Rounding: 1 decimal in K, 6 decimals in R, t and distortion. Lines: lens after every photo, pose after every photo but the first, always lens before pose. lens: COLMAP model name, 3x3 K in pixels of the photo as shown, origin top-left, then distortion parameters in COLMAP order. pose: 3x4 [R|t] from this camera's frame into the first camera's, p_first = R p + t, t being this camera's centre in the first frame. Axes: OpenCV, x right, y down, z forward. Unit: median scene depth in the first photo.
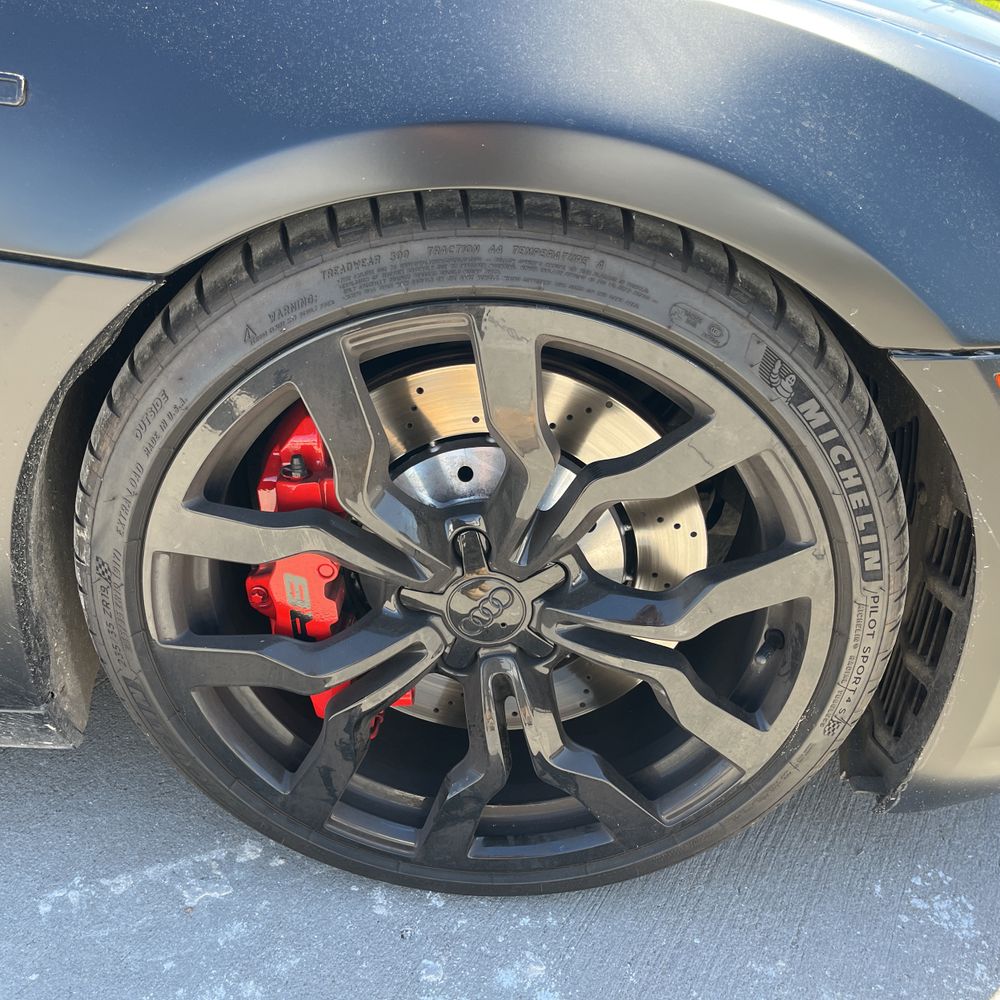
lens RADIAL K [[1027.2, 0, 473.8], [0, 1027.2, 504.1], [0, 0, 1]] dist [0.023567, -0.012913]
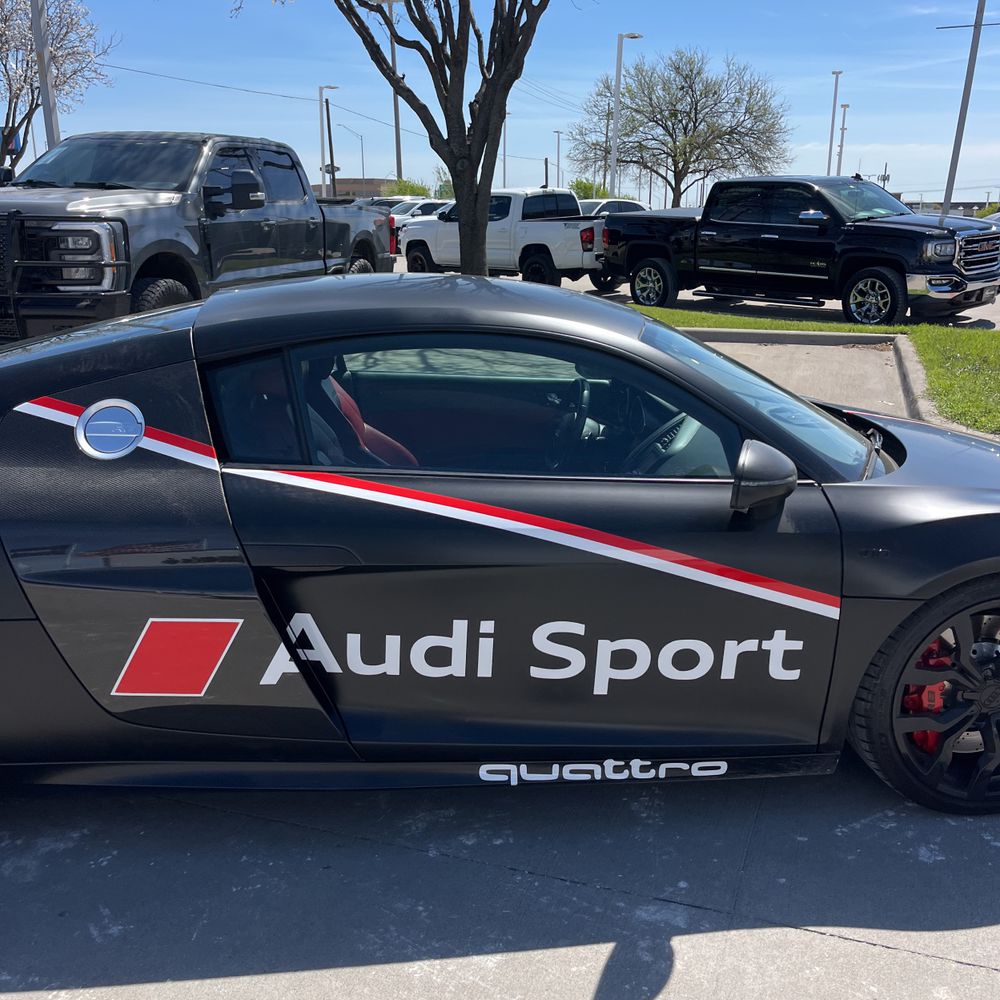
lens RADIAL K [[1003.8, 0, 500.2], [0, 1003.8, 501.5], [0, 0, 1]] dist [0.038680, -0.044780]
pose [[0.986685, -0.072599, 0.145540, -1.801321], [0.108567, 0.960290, -0.257013, 0.156365], [-0.121101, 0.269391, 0.955386, -1.819475]]
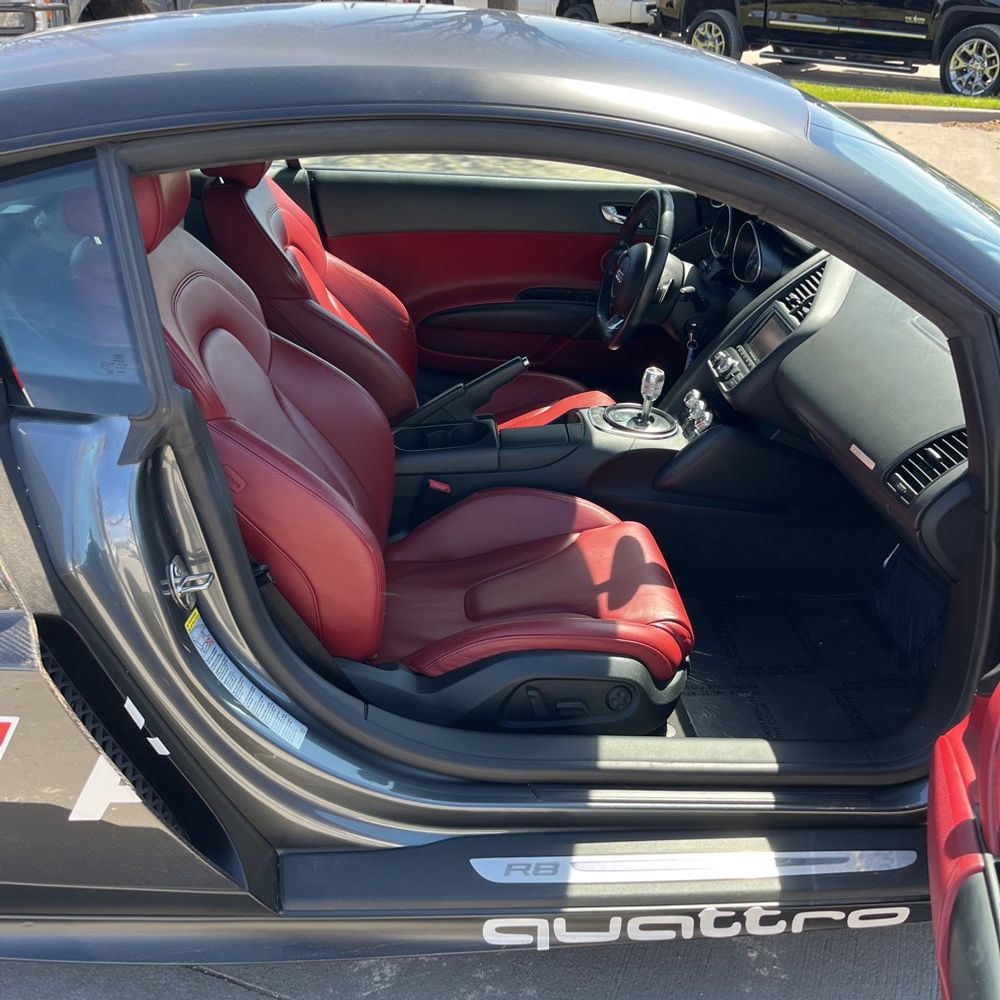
lens RADIAL K [[1003.8, 0, 500.2], [0, 1003.8, 501.5], [0, 0, 1]] dist [0.038680, -0.044780]
pose [[0.991326, -0.080026, 0.104254, -1.591679], [0.085637, 0.995046, -0.050501, -0.446791], [-0.099696, 0.058991, 0.993268, -0.579758]]
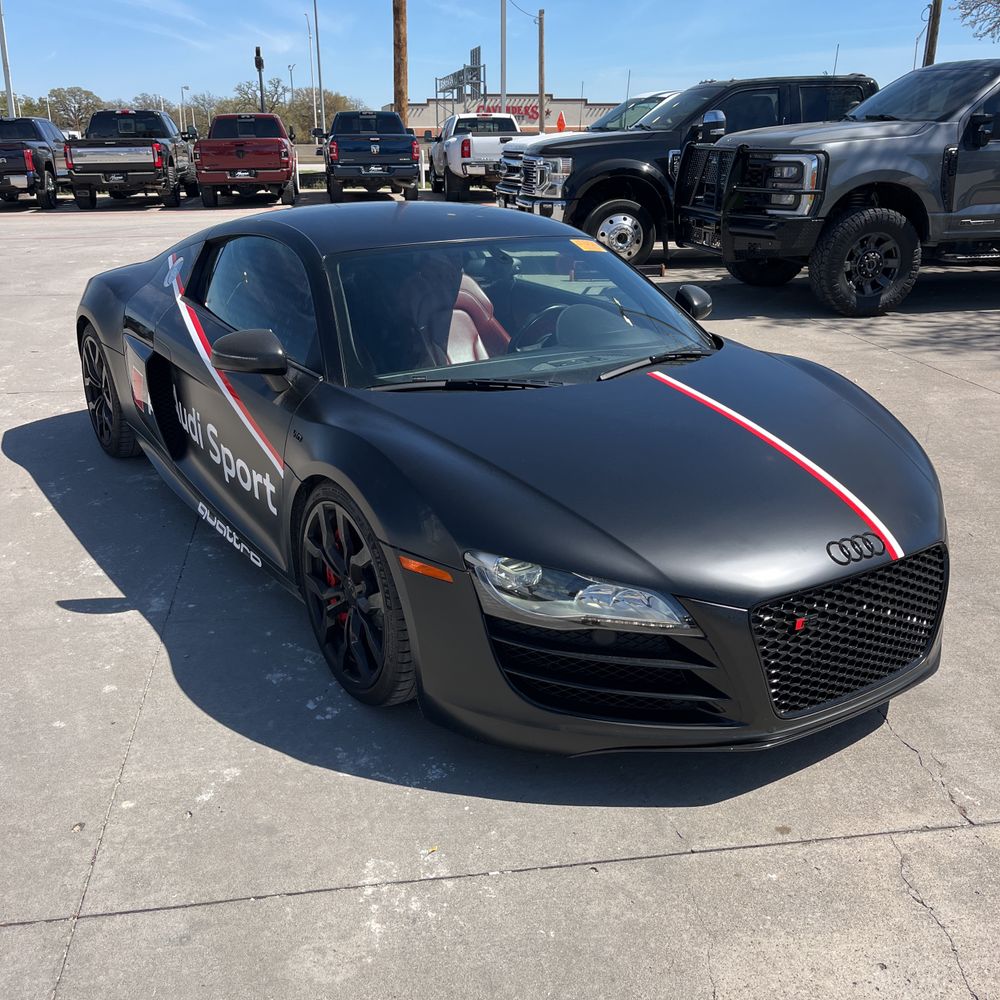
lens RADIAL K [[1010.0, 0, 495.9], [0, 1010.0, 476.7], [0, 0, 1]] dist [0.019759, 0.002569]
pose [[0.593832, 0.220153, -0.773884, 2.864784], [-0.397260, 0.916647, -0.044067, -0.302565], [0.699677, 0.333602, 0.631792, -0.954120]]
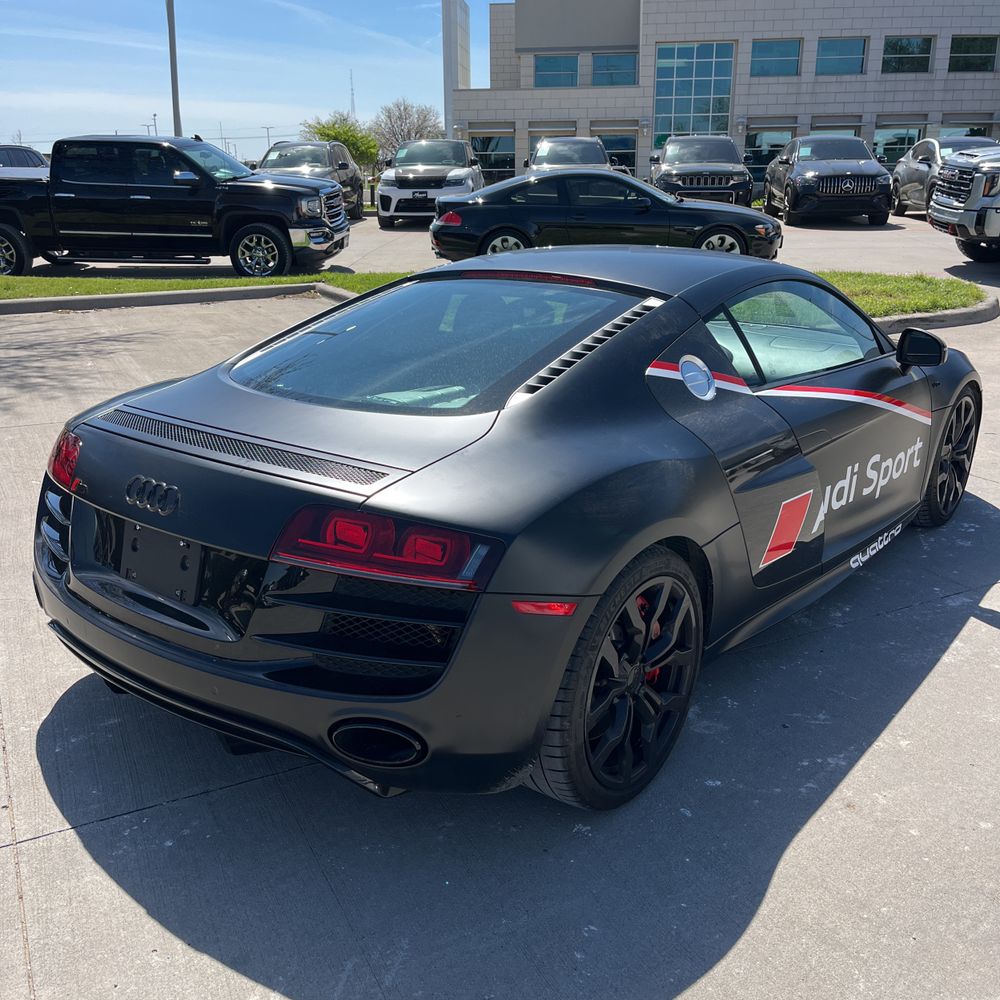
lens RADIAL K [[1027.2, 0, 473.8], [0, 1027.2, 504.1], [0, 0, 1]] dist [0.023567, -0.012913]
pose [[0.584205, -0.289657, 0.758157, -5.734908], [0.445473, 0.895295, -0.001212, -0.793677], [-0.678423, 0.338447, 0.652071, -0.804424]]
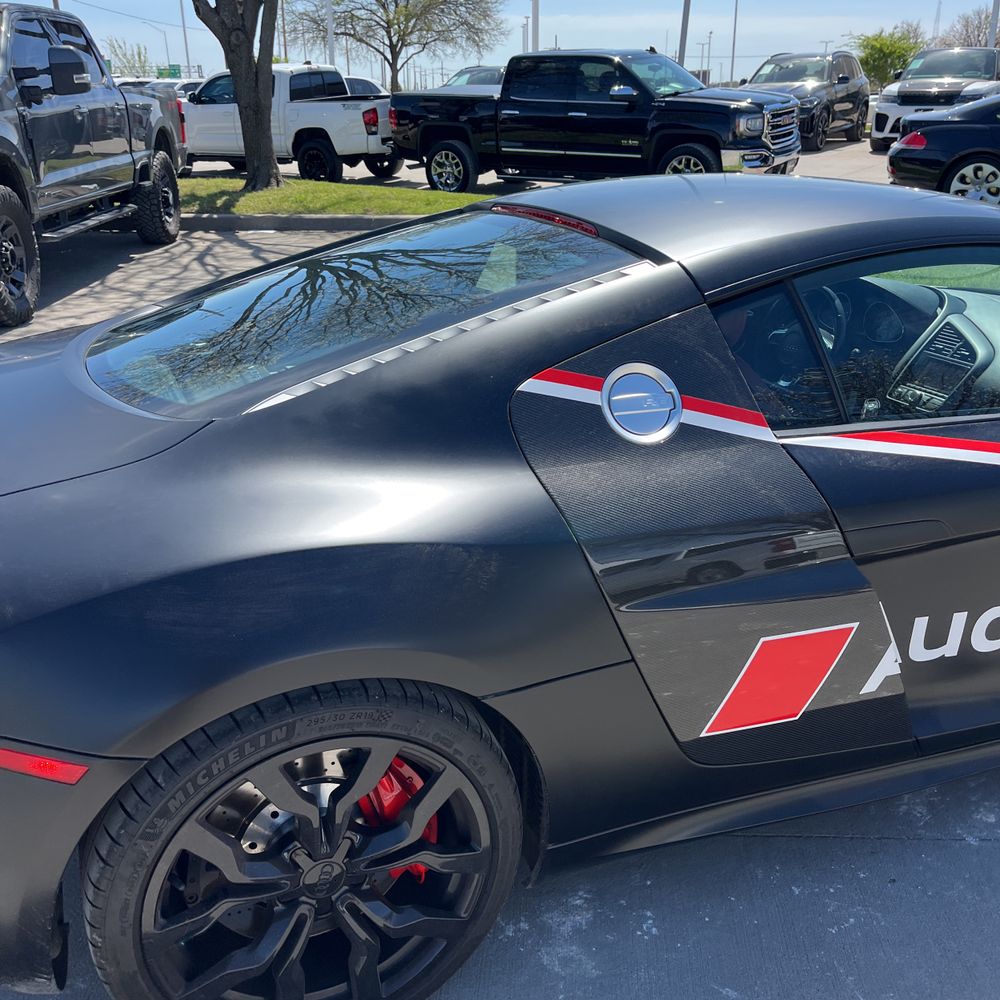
lens RADIAL K [[1007.3, 0, 480.2], [0, 1007.3, 510.6], [0, 0, 1]] dist [0.028815, -0.023014]
pose [[0.901009, -0.207125, 0.381159, -3.576071], [0.261727, 0.960269, -0.096869, -0.515839], [-0.345951, 0.187039, 0.919421, -0.914485]]
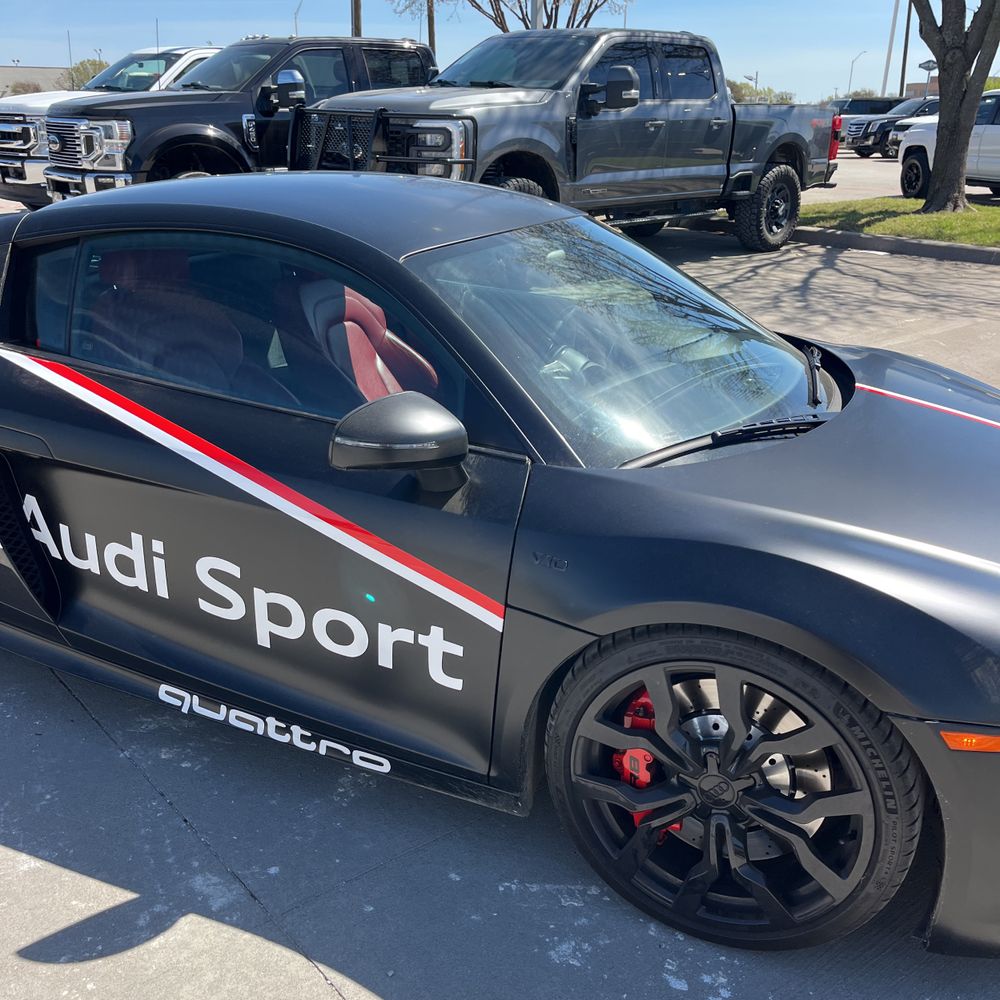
lens RADIAL K [[1003.8, 0, 500.2], [0, 1003.8, 501.5], [0, 0, 1]] dist [0.038680, -0.044780]
pose [[0.930006, 0.111895, -0.350097, 0.268772], [-0.175556, 0.972085, -0.155664, -0.082940], [0.322906, 0.206230, 0.923689, -1.281024]]
